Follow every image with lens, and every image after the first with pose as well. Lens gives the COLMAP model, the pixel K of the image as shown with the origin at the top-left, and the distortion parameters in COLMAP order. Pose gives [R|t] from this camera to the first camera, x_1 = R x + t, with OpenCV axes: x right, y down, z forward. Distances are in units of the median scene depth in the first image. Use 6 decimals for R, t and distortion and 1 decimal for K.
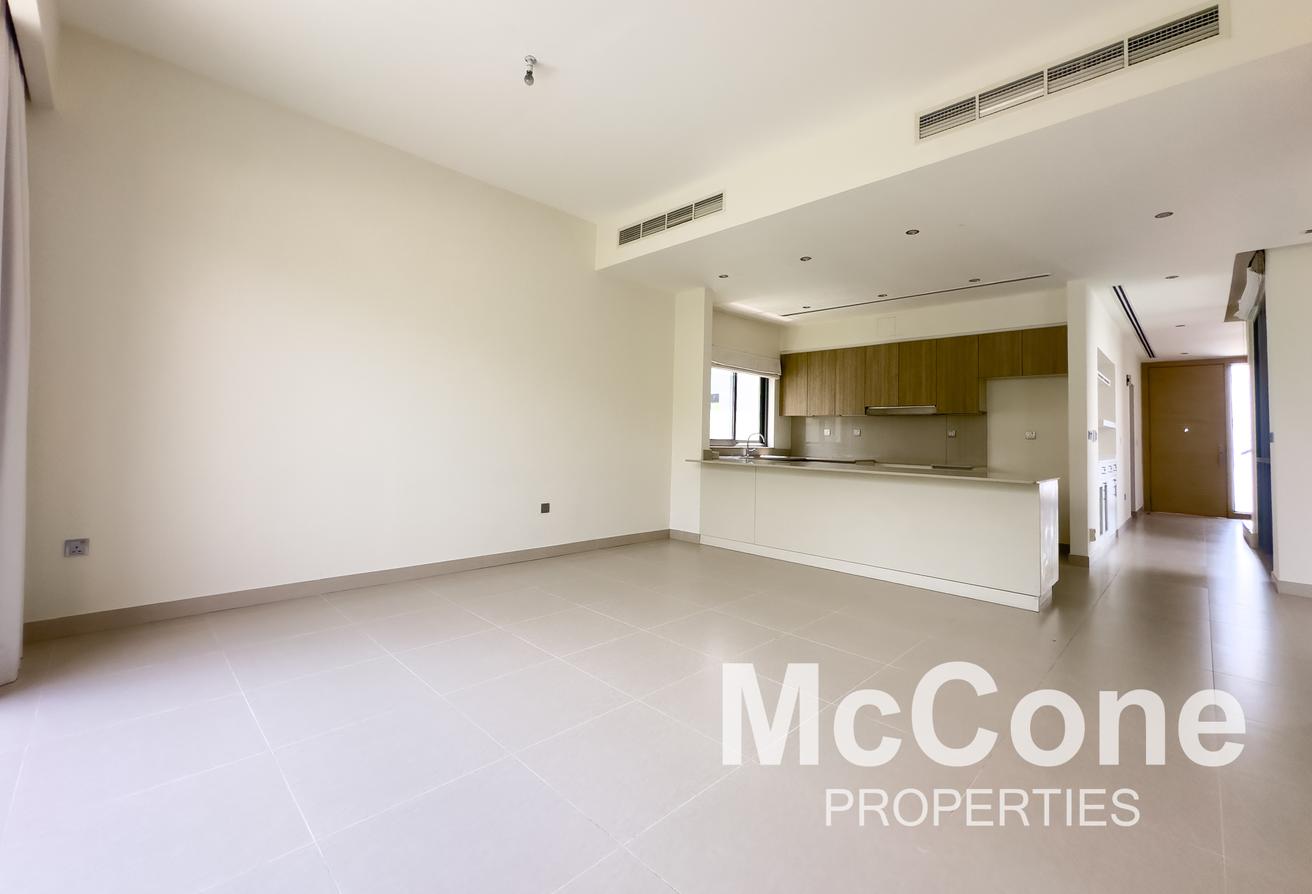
lens RADIAL K [[553.2, 0, 662.3], [0, 553.2, 416.0], [0, 0, 1]] dist [-0.001747, -0.000111]
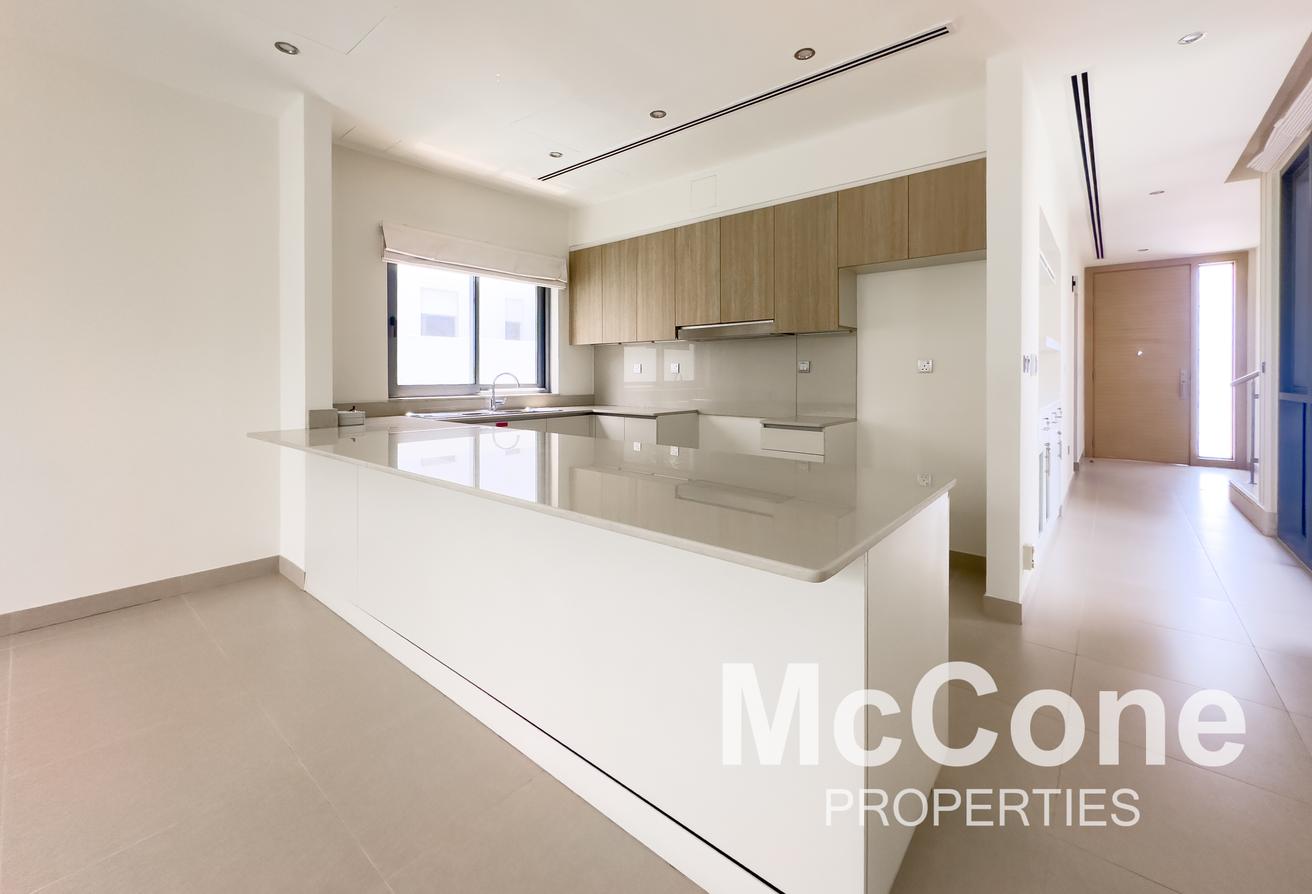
lens RADIAL K [[538.0, 0, 650.2], [0, 538.0, 381.2], [0, 0, 1]] dist [0.000123, 0.000047]
pose [[0.997851, -0.027039, 0.059688, 0.297492], [0.023846, 0.998279, 0.053581, 0.011751], [-0.061034, -0.052043, 0.996778, 0.393123]]
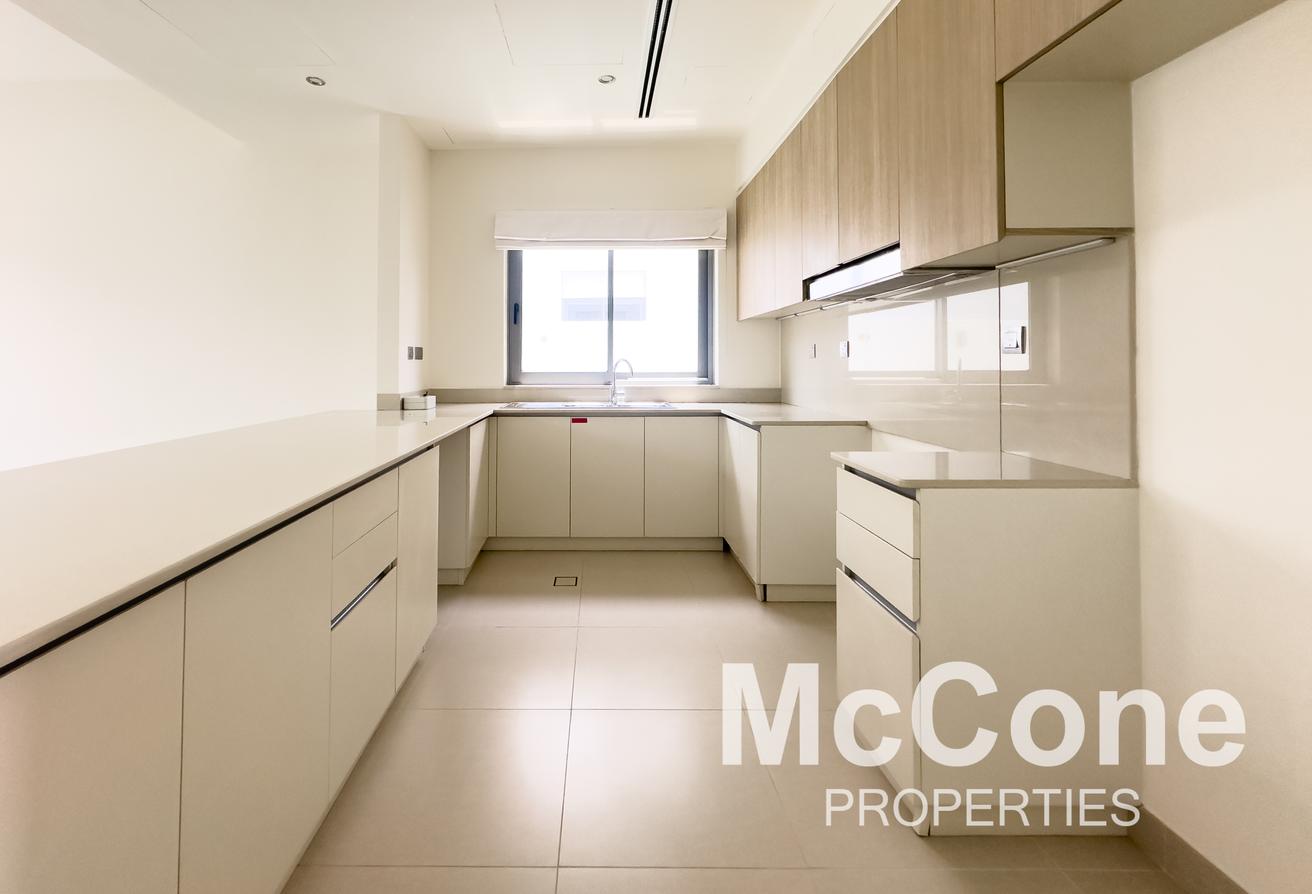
lens RADIAL K [[552.7, 0, 599.1], [0, 552.7, 353.9], [0, 0, 1]] dist [-0.000076, -0.000050]
pose [[0.691984, -0.039629, -0.720824, 0.533662], [0.049565, 0.998744, -0.007327, 0.028995], [0.720209, -0.030658, 0.693079, 0.631195]]
